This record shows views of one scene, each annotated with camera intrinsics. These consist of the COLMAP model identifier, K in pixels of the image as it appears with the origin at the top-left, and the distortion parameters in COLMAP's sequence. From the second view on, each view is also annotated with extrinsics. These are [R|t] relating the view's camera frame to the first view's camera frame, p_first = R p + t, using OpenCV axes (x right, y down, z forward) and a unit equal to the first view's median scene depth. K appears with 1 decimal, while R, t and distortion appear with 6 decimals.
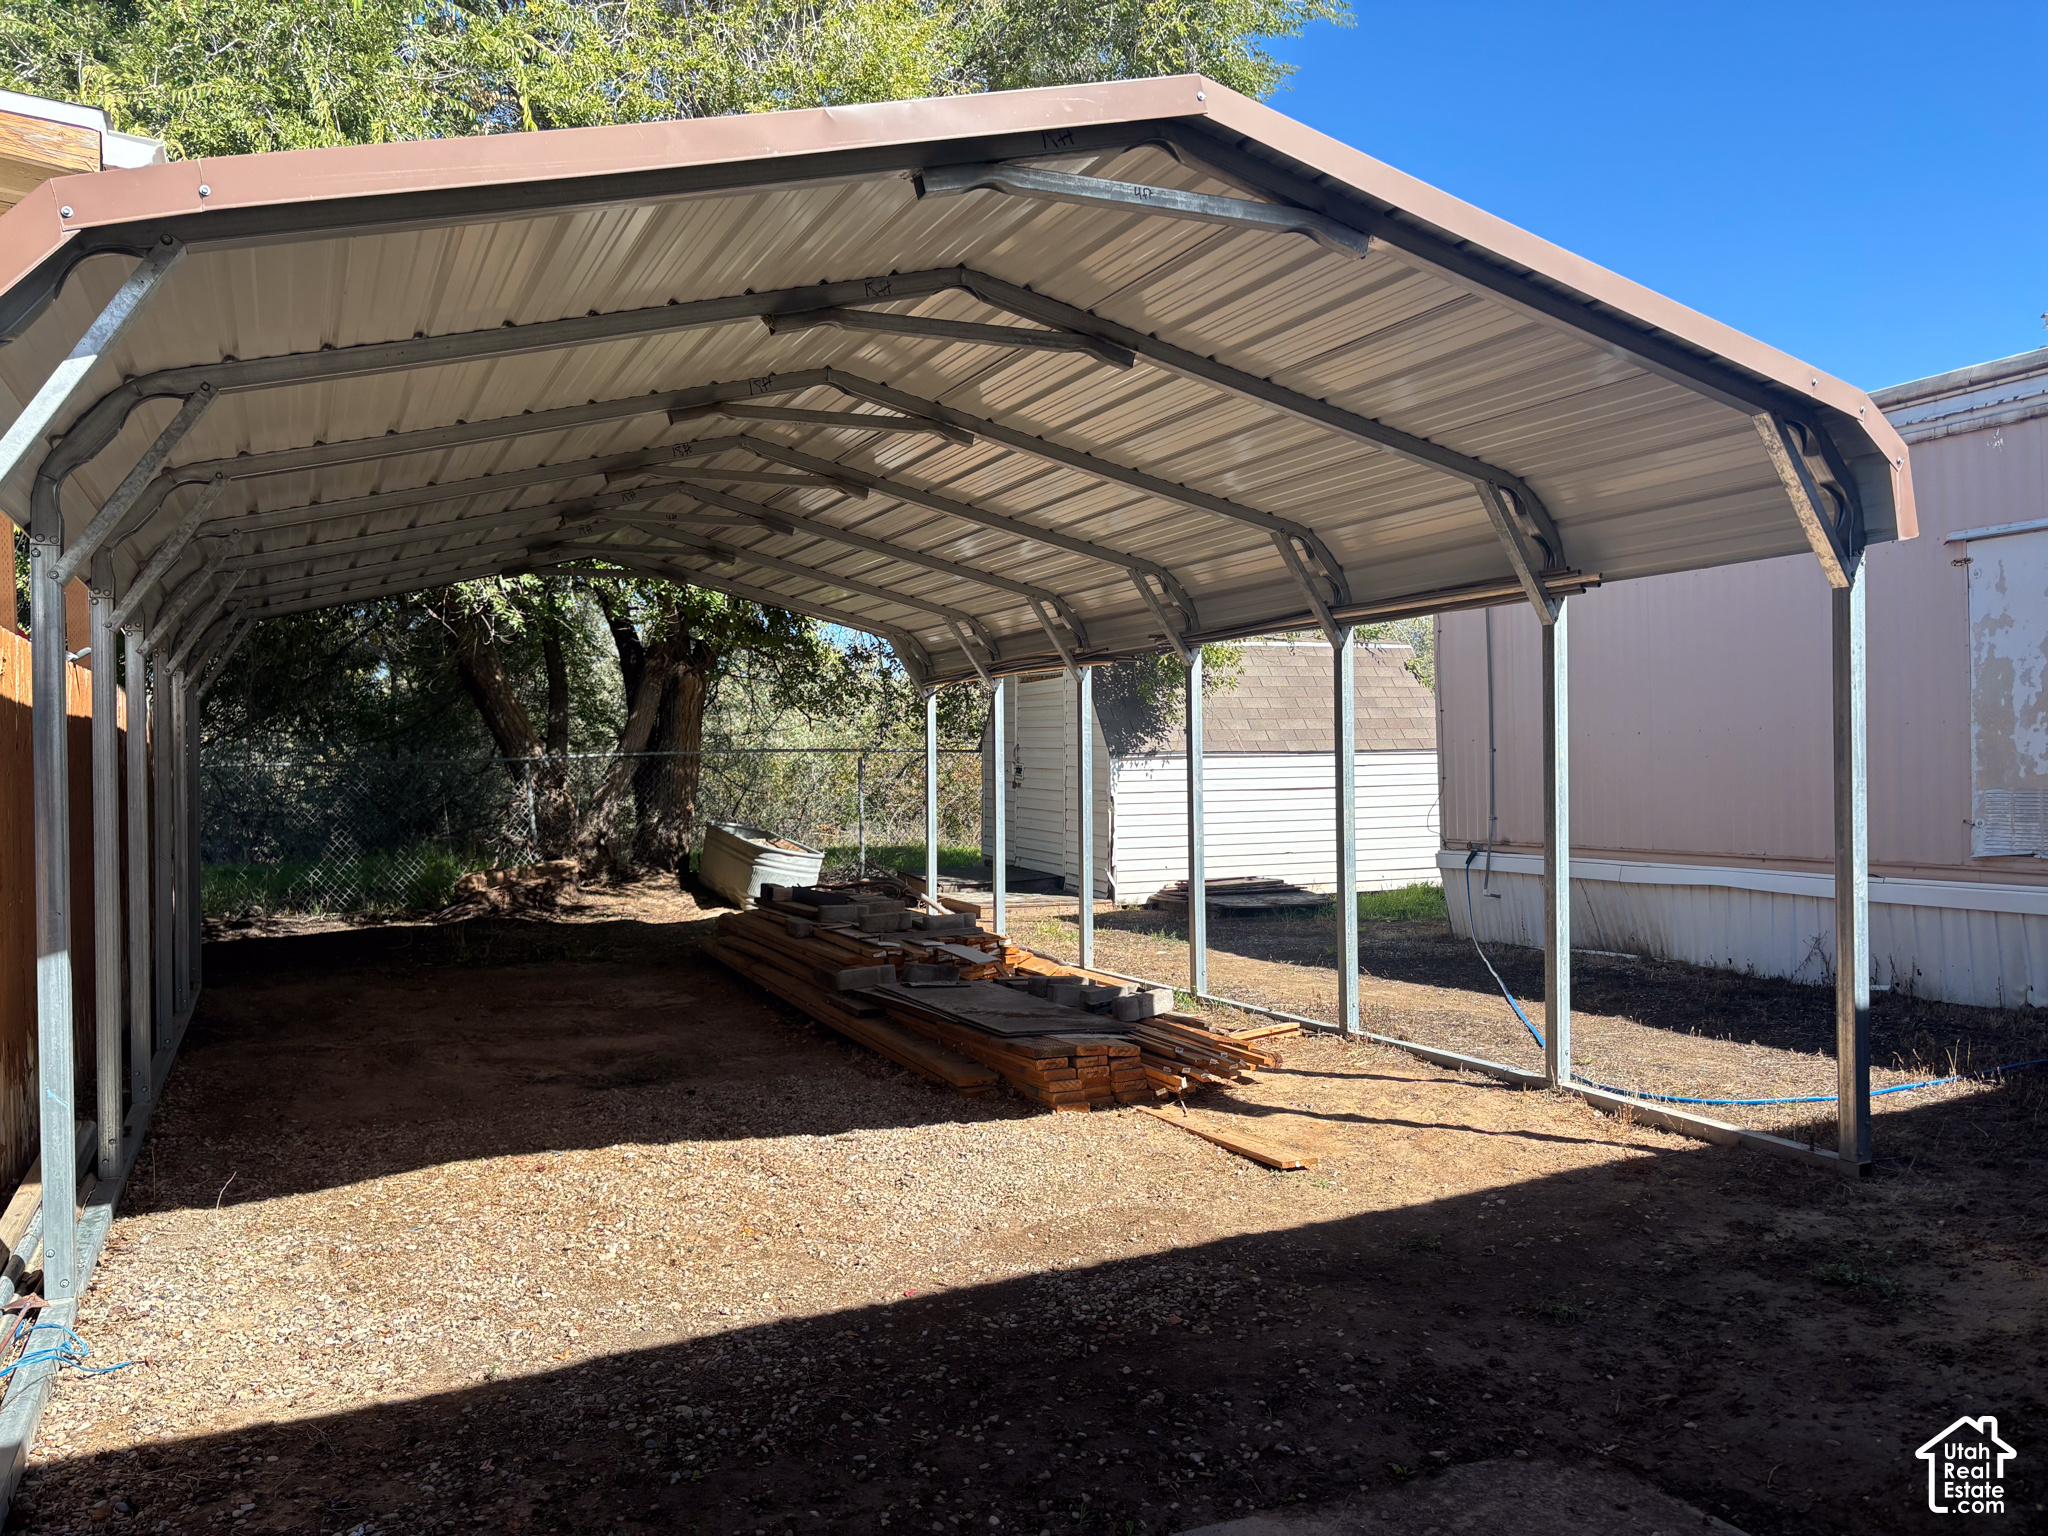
lens RADIAL K [[1554.1, 0, 1024.0], [0, 1554.1, 768.0], [0, 0, 1]] dist [0.044124, -0.052749]
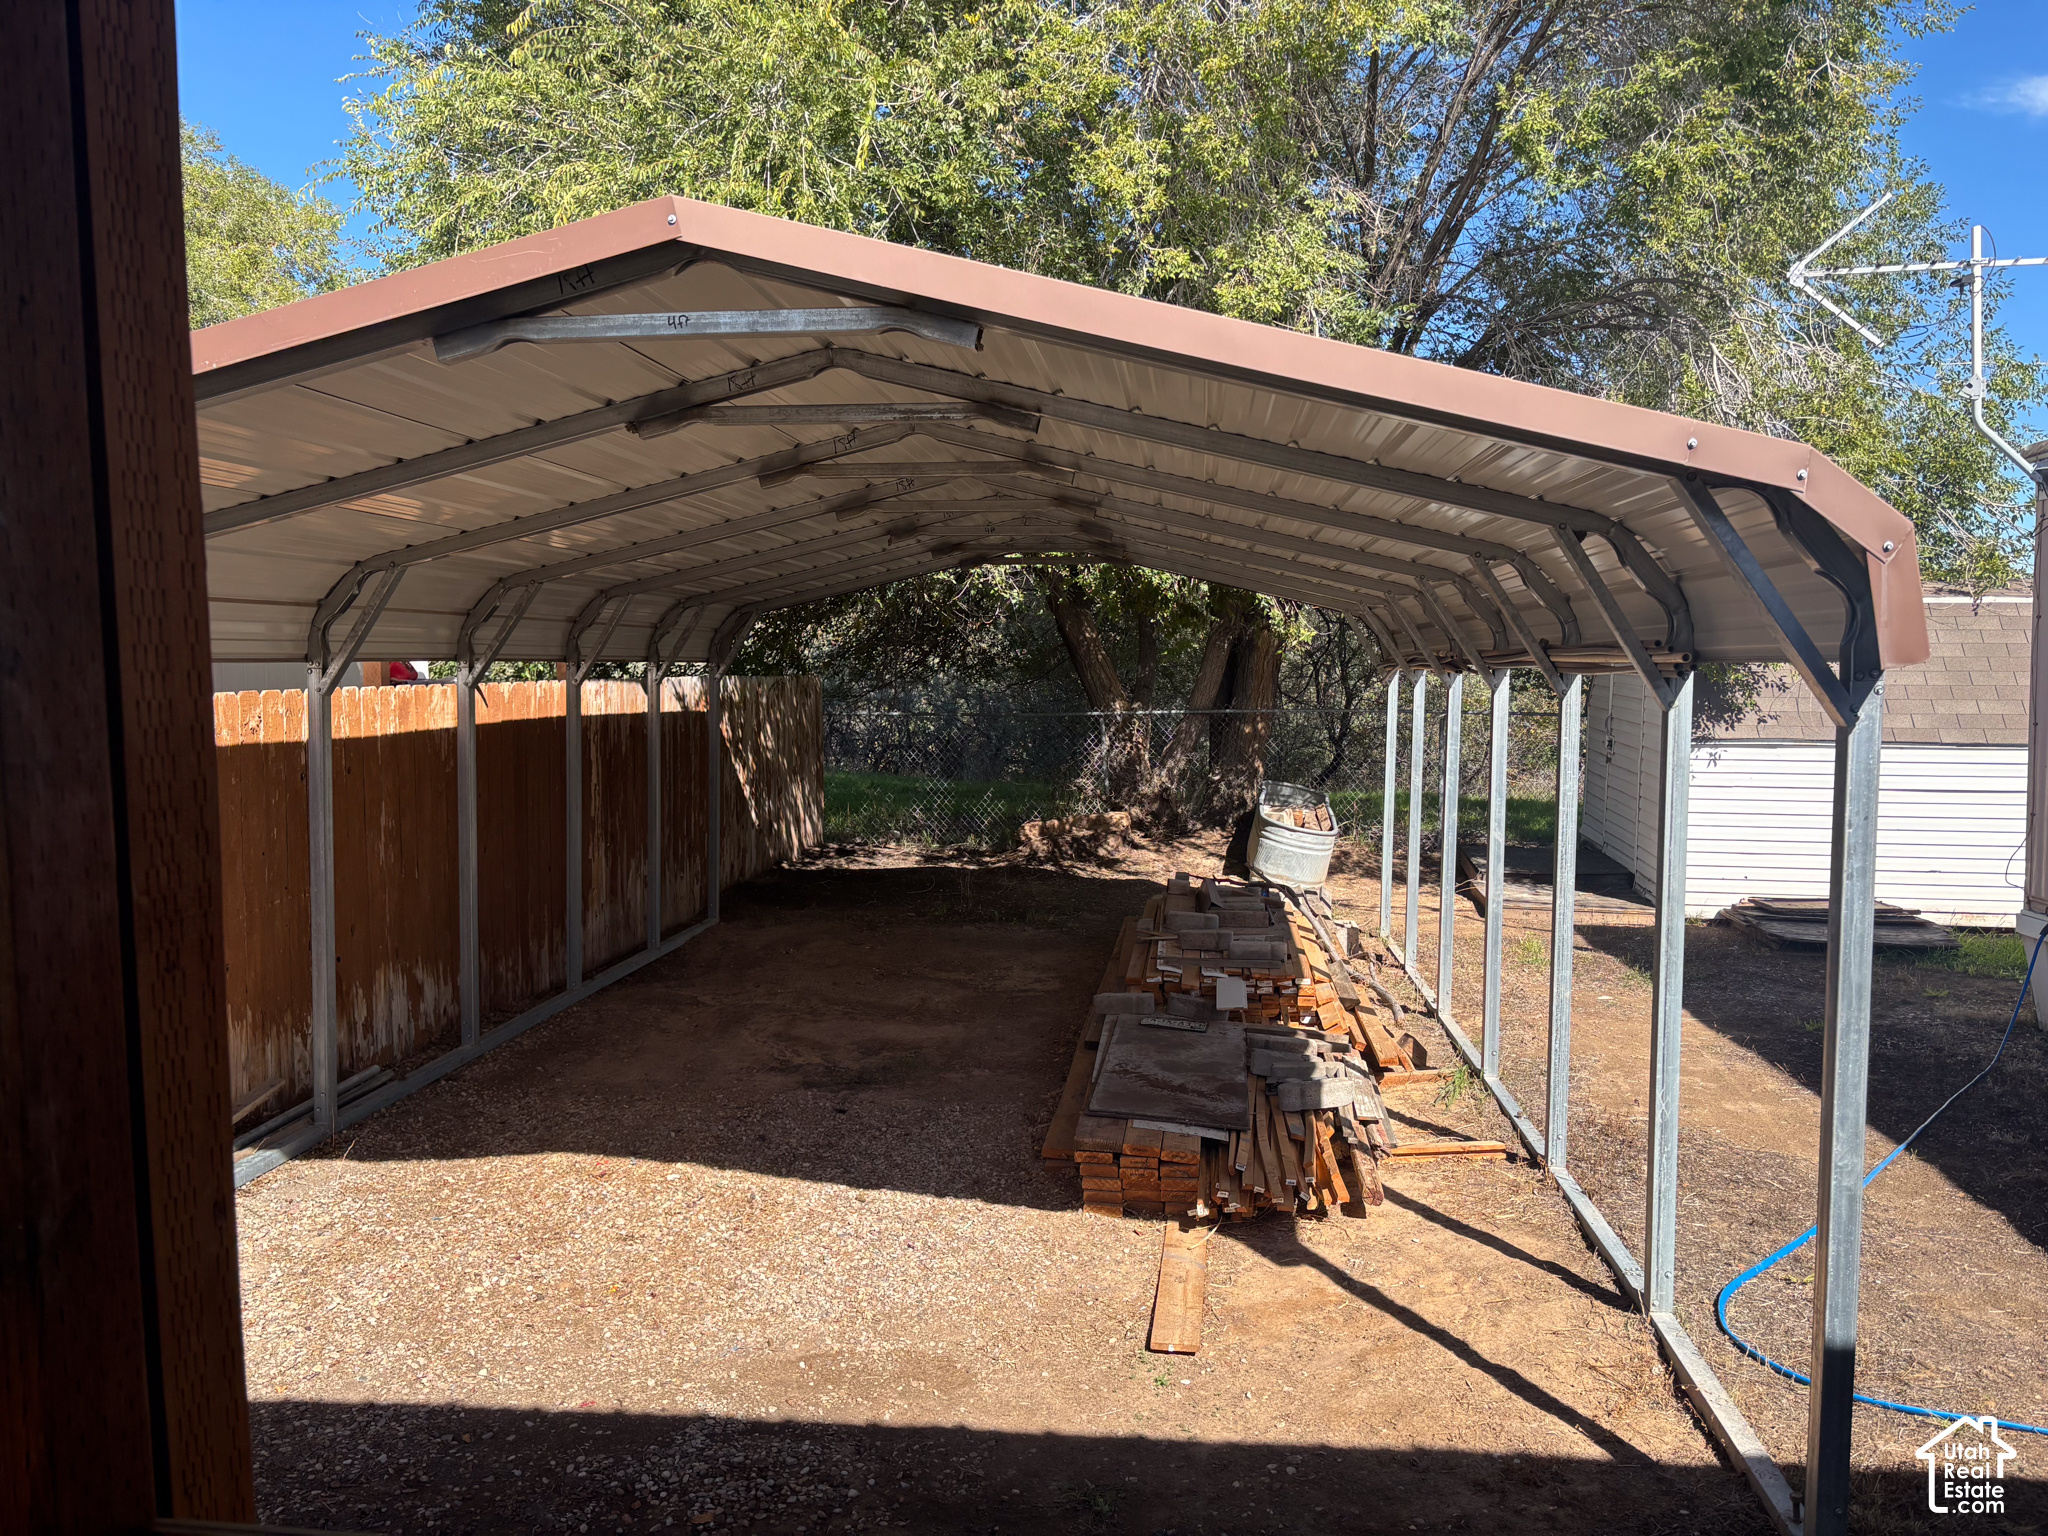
lens RADIAL K [[1558.7, 0, 1024.0], [0, 1558.7, 768.0], [0, 0, 1]] dist [0.037764, -0.000376]
pose [[0.844712, 0.058927, -0.531967, 0.551747], [-0.021054, 0.996810, 0.076986, -0.134242], [0.534806, -0.053831, 0.843258, 0.235329]]
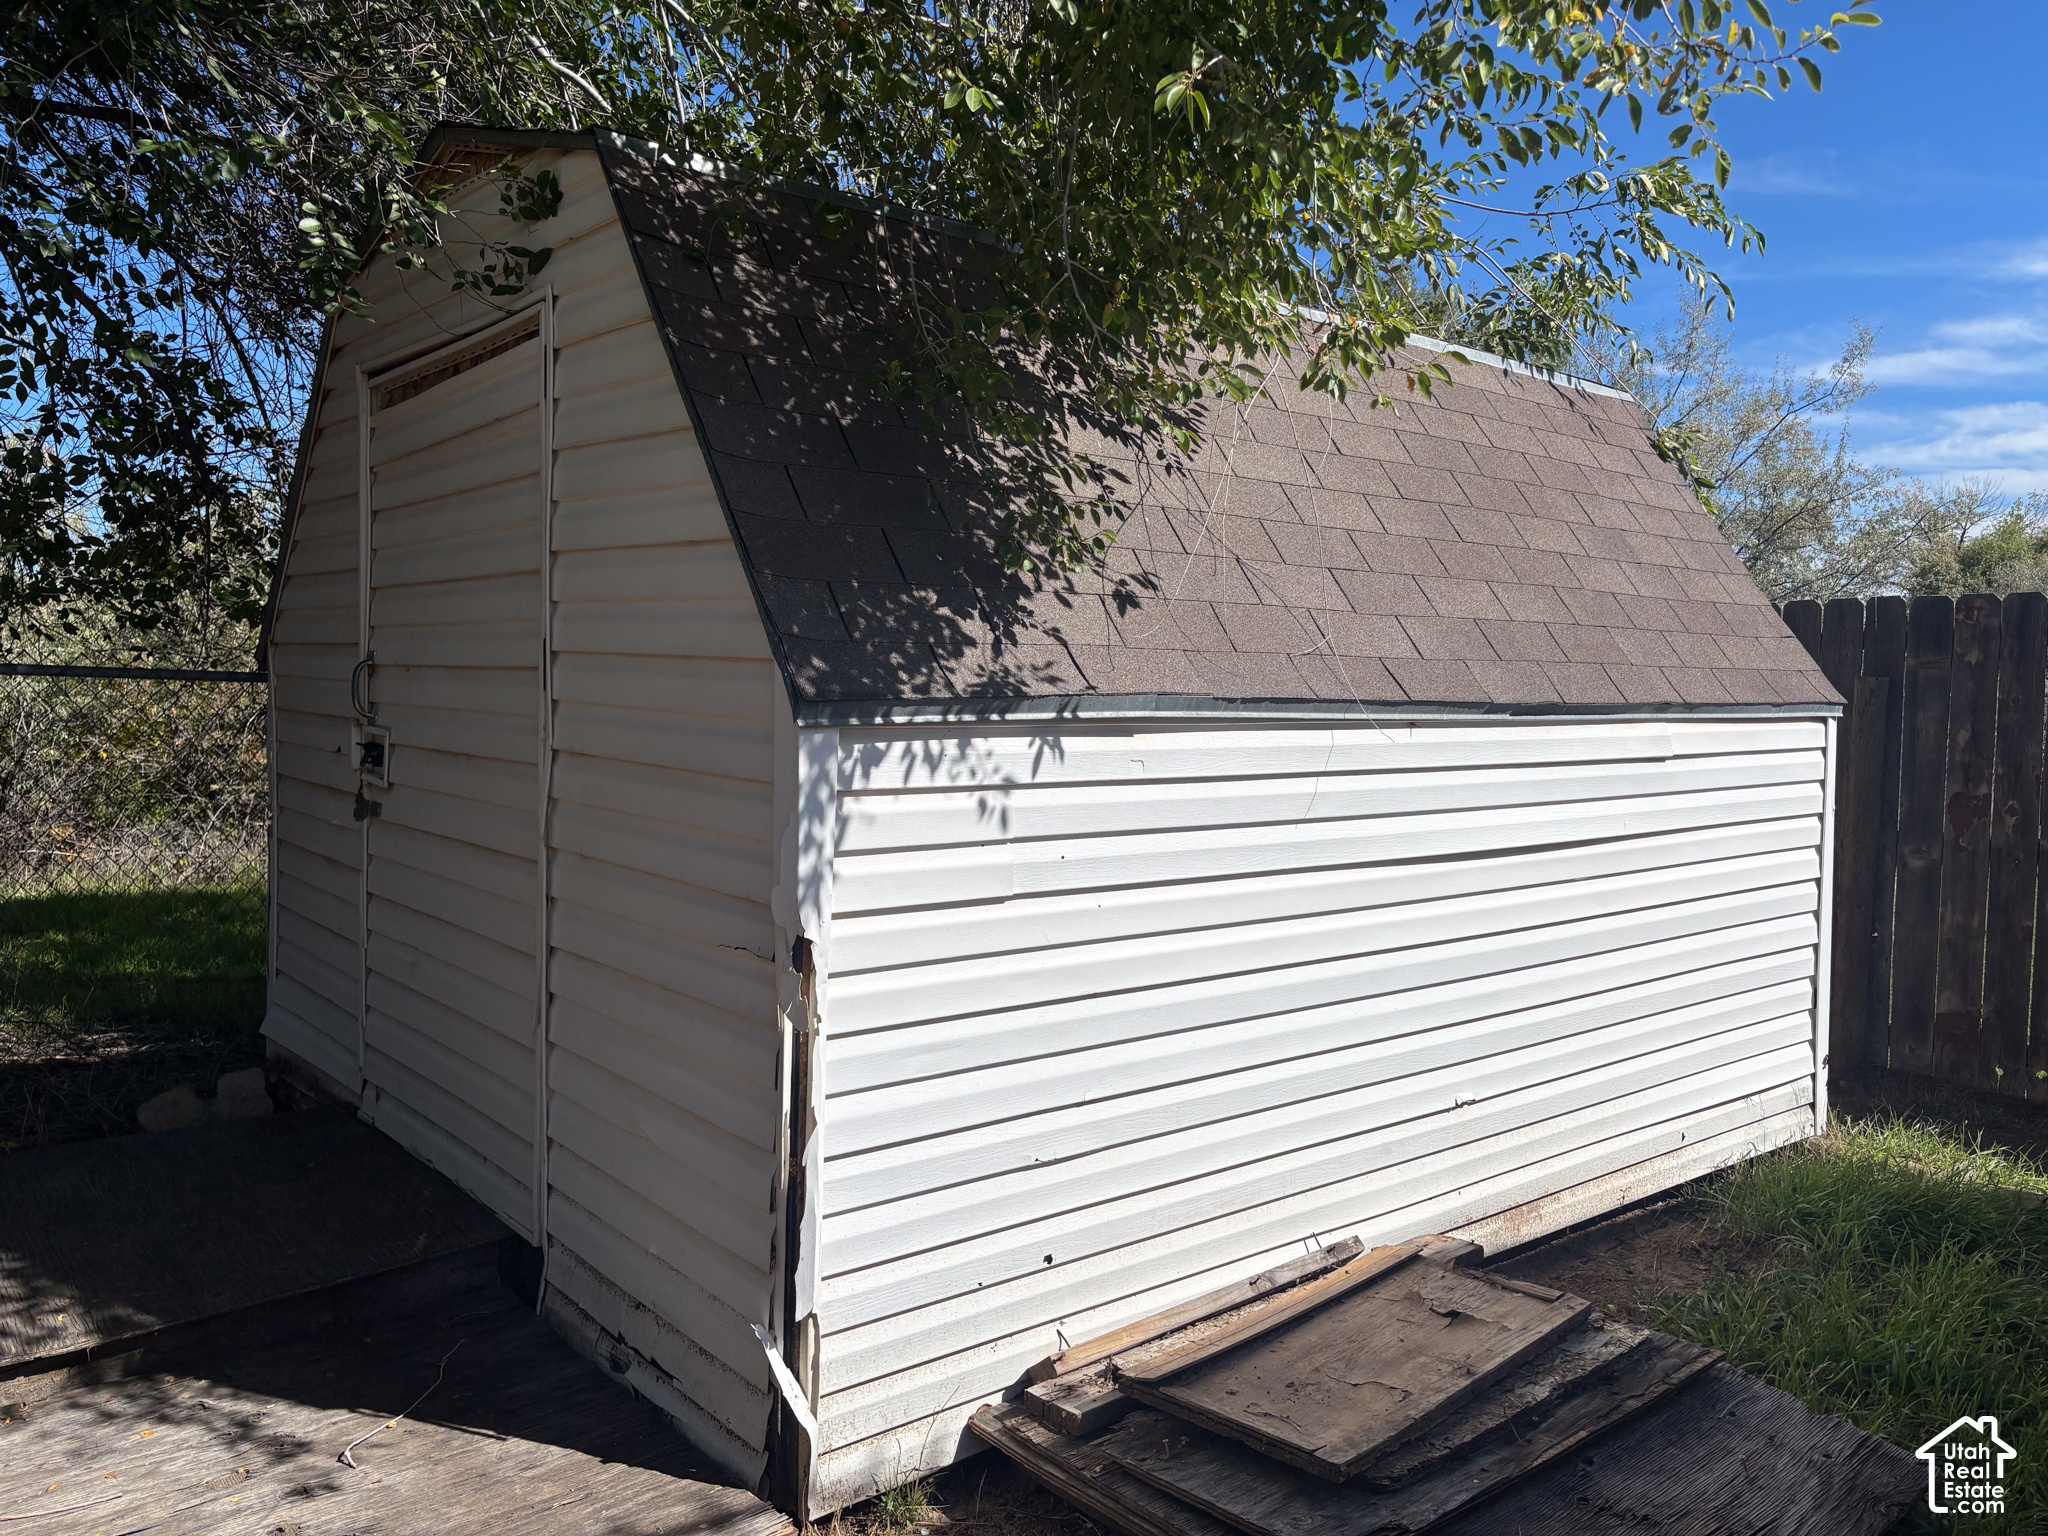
lens RADIAL K [[1558.7, 0, 1024.0], [0, 1558.7, 768.0], [0, 0, 1]] dist [0.037764, -0.000376]
pose [[0.963361, 0.009048, 0.268054, 0.087166], [-0.020214, 0.999038, 0.038926, -0.023322], [-0.267444, -0.042918, 0.962617, 2.133150]]
